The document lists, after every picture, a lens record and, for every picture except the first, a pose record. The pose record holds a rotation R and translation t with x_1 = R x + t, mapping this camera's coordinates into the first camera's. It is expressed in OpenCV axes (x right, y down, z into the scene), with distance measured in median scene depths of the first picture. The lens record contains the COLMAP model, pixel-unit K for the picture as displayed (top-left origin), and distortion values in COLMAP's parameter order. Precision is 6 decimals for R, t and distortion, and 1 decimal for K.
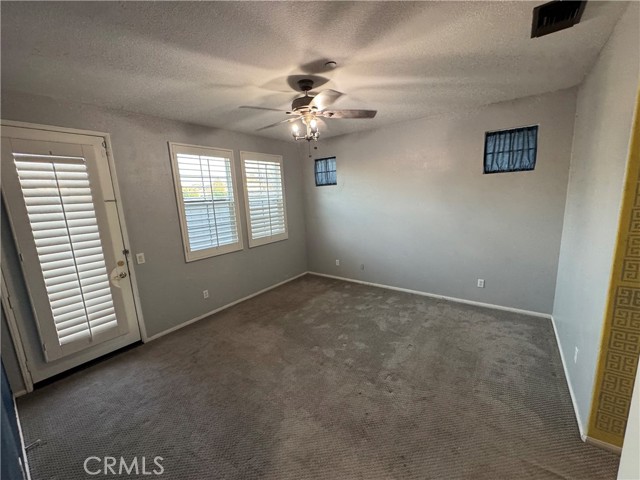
lens RADIAL K [[256.7, 0, 320.0], [0, 256.7, 242.3], [0, 0, 1]] dist [-0.003386, 0.000566]
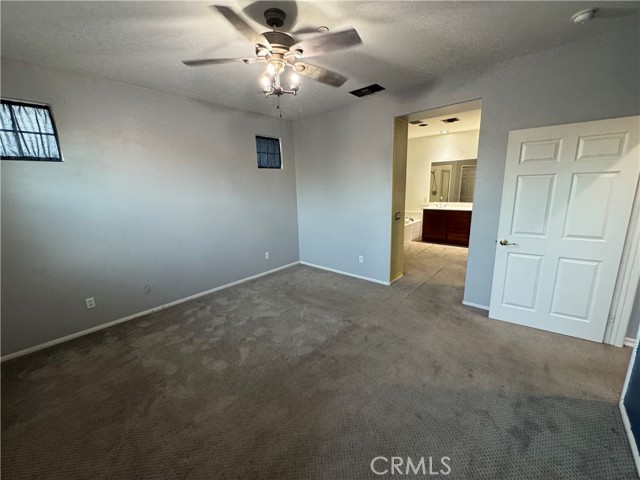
lens RADIAL K [[256.7, 0, 319.7], [0, 256.7, 239.2], [0, 0, 1]] dist [-0.003386, 0.000566]
pose [[0.086401, -0.161159, 0.983139, -0.579251], [0.207311, 0.968136, 0.140481, -0.041255], [-0.974452, 0.191678, 0.117059, 0.584983]]
